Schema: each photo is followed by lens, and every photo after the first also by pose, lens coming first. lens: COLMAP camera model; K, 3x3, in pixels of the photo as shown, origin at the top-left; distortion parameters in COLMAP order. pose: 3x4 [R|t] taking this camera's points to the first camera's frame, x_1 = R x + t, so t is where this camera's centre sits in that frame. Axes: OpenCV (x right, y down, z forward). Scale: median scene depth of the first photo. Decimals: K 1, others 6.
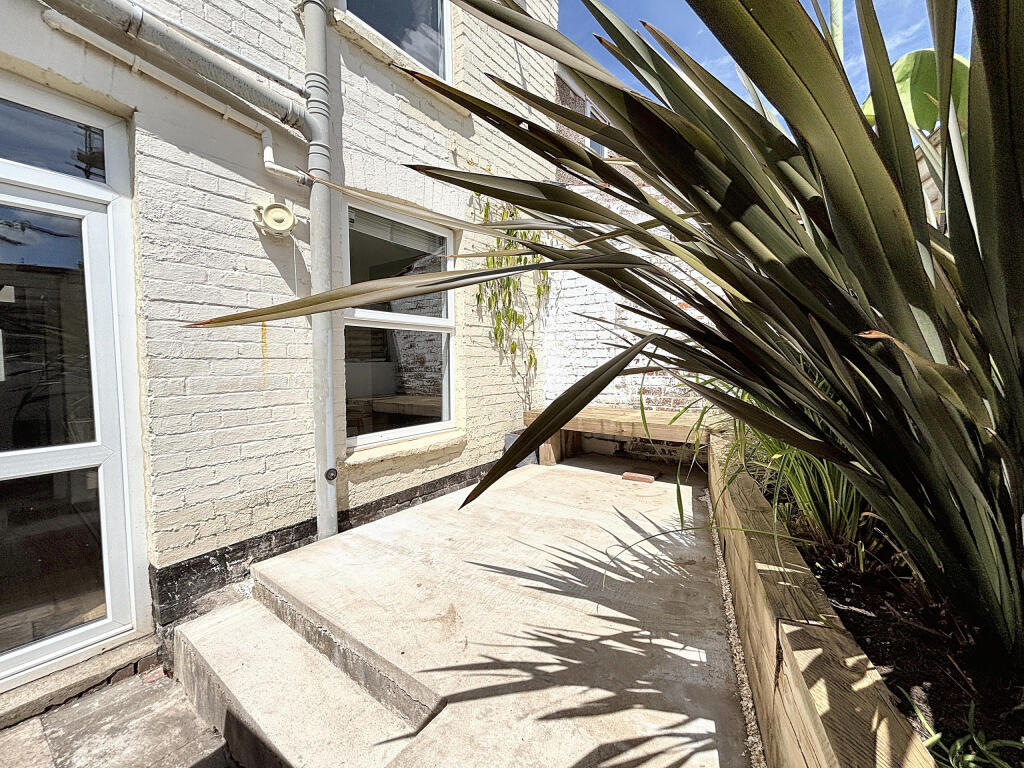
lens RADIAL K [[410.7, 0, 512.0], [0, 410.7, 384.0], [0, 0, 1]] dist [-0.000222, 0.000024]
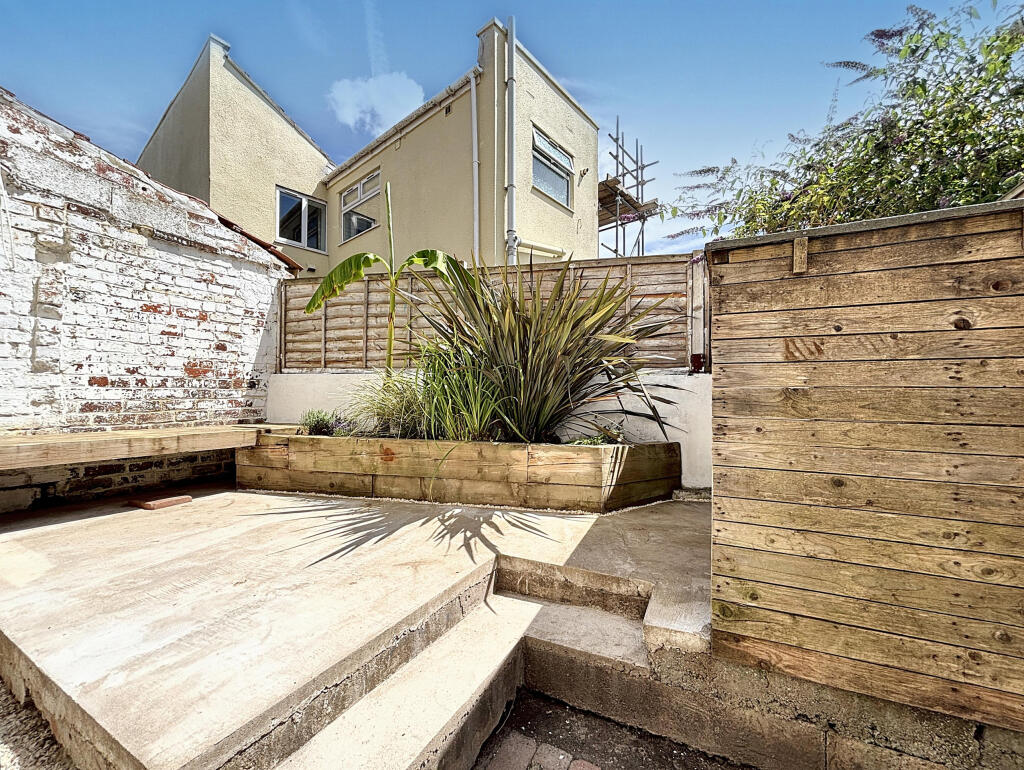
lens RADIAL K [[418.1, 0, 516.9], [0, 418.1, 395.7], [0, 0, 1]] dist [0.000114, 0.000012]
pose [[-0.169350, 0.013710, 0.985461, -1.206929], [0.057371, 0.998345, -0.004030, 0.092631], [-0.983885, 0.055855, -0.169856, 0.764026]]
